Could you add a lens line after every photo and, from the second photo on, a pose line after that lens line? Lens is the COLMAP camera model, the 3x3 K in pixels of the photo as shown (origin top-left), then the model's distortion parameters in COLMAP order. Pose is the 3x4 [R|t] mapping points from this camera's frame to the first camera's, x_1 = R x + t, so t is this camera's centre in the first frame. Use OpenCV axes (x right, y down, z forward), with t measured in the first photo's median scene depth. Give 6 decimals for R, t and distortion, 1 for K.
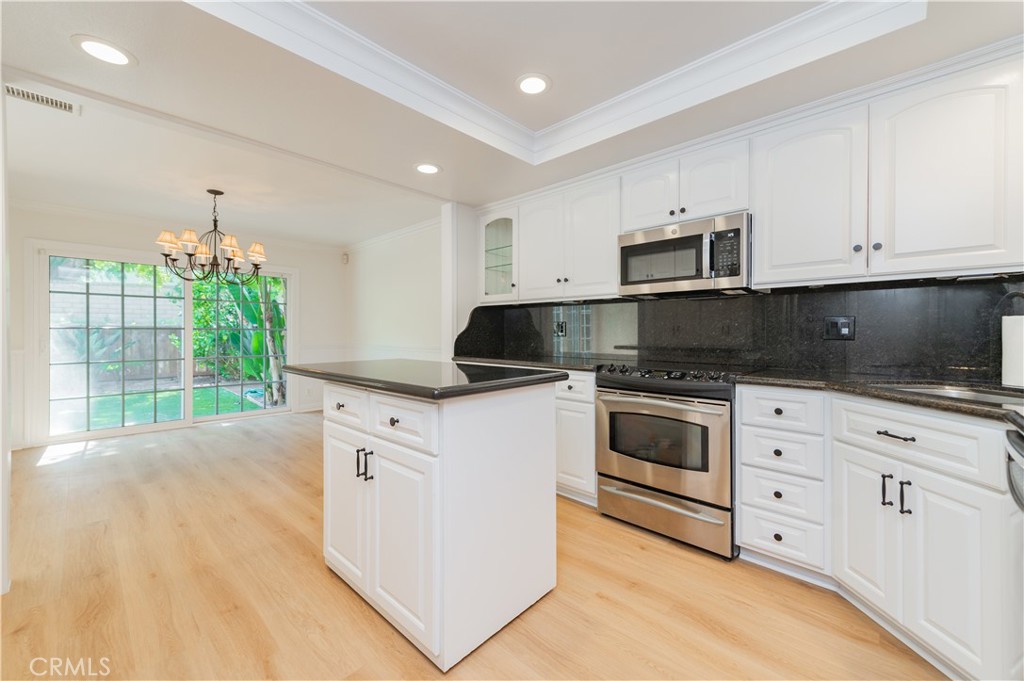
lens RADIAL K [[405.9, 0, 513.3], [0, 405.9, 339.5], [0, 0, 1]] dist [0.006399, 0.000090]
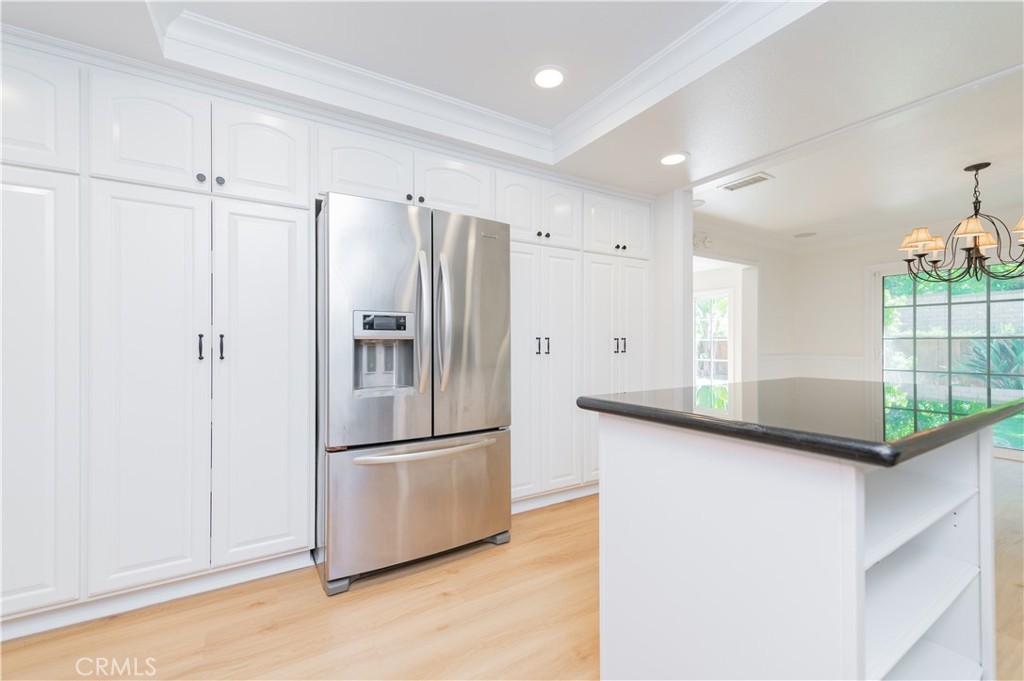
lens RADIAL K [[394.1, 0, 512.0], [0, 394.1, 340.5], [0, 0, 1]] dist [0.020001, 0.000029]
pose [[-0.253135, -0.005034, -0.967418, 0.332920], [-0.013175, 0.999912, -0.001756, -0.010585], [0.967341, 0.012301, -0.253178, 0.404799]]
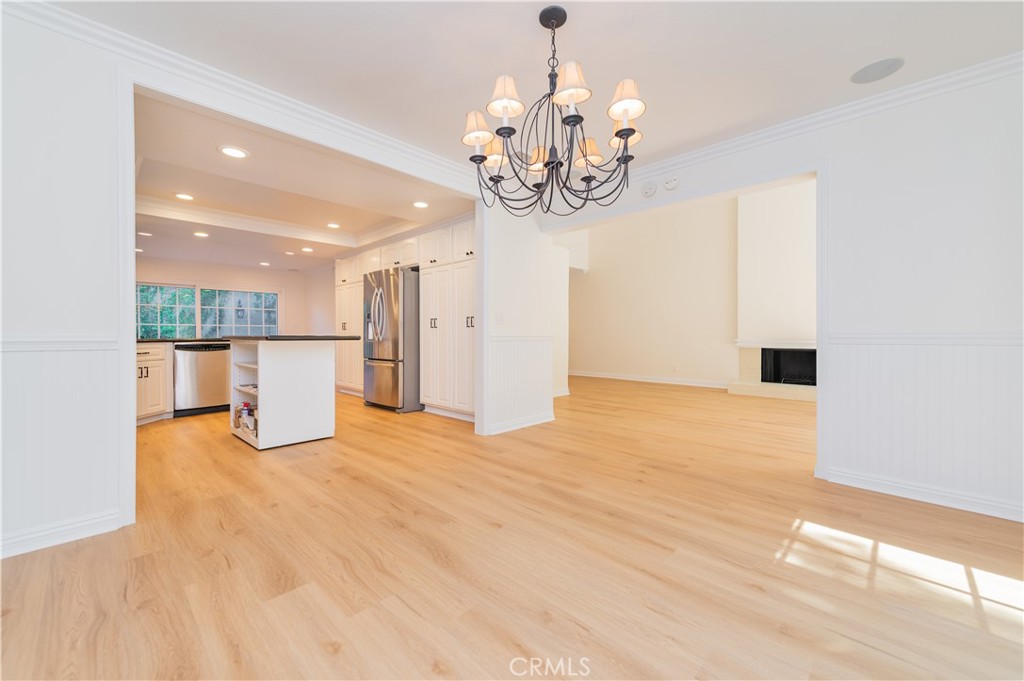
lens RADIAL K [[399.9, 0, 512.4], [0, 399.9, 334.7], [0, 0, 1]] dist [0.001469, -0.000058]
pose [[-0.999961, -0.000701, 0.008812, -0.845915], [-0.000599, 0.999933, 0.011556, 0.028143], [-0.008819, 0.011550, -0.999894, 1.847439]]
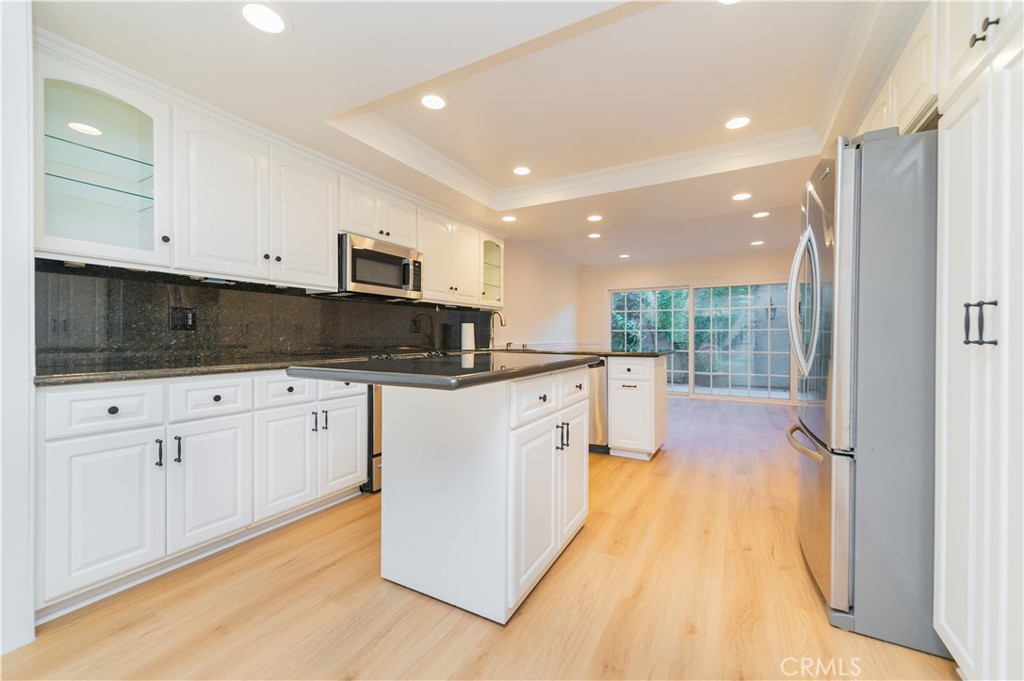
lens RADIAL K [[403.5, 0, 512.0], [0, 403.5, 340.5], [0, 0, 1]] dist [0.018079, -0.000101]
pose [[-0.240576, -0.015286, 0.970510, -0.762828], [0.010460, 0.999777, 0.018340, 0.005280], [-0.970574, 0.014564, -0.240362, 0.743661]]
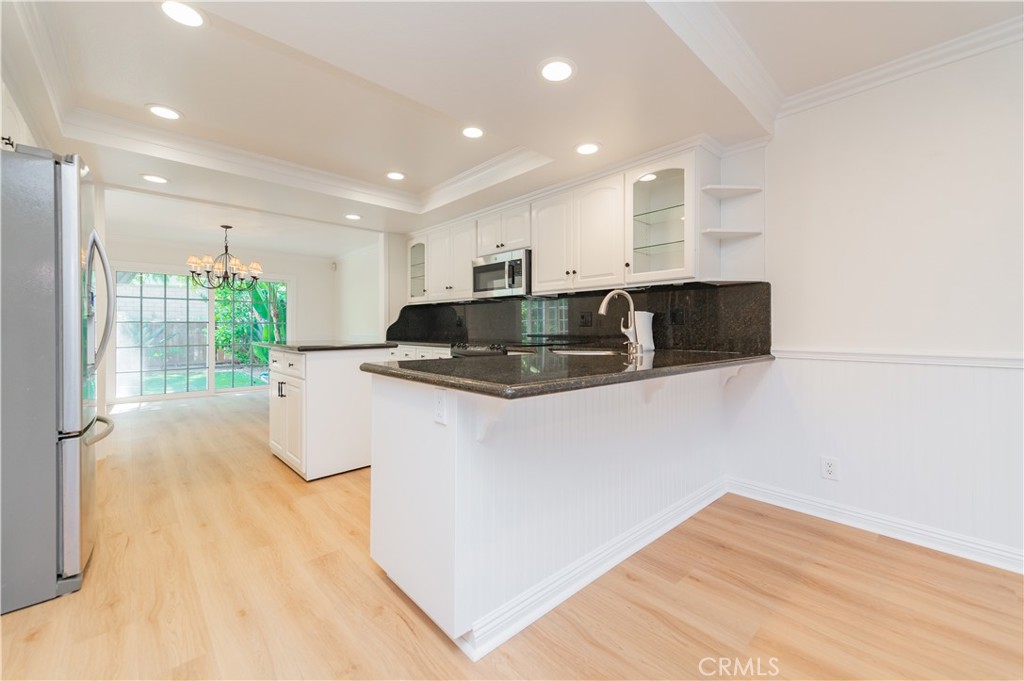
lens RADIAL K [[399.2, 0, 513.5], [0, 399.2, 331.7], [0, 0, 1]] dist [0.002505, -0.000104]
pose [[0.998812, -0.002591, -0.048665, 0.431461], [0.002301, 0.999979, -0.006007, 0.023026], [0.048680, 0.005888, 0.998797, -0.441646]]
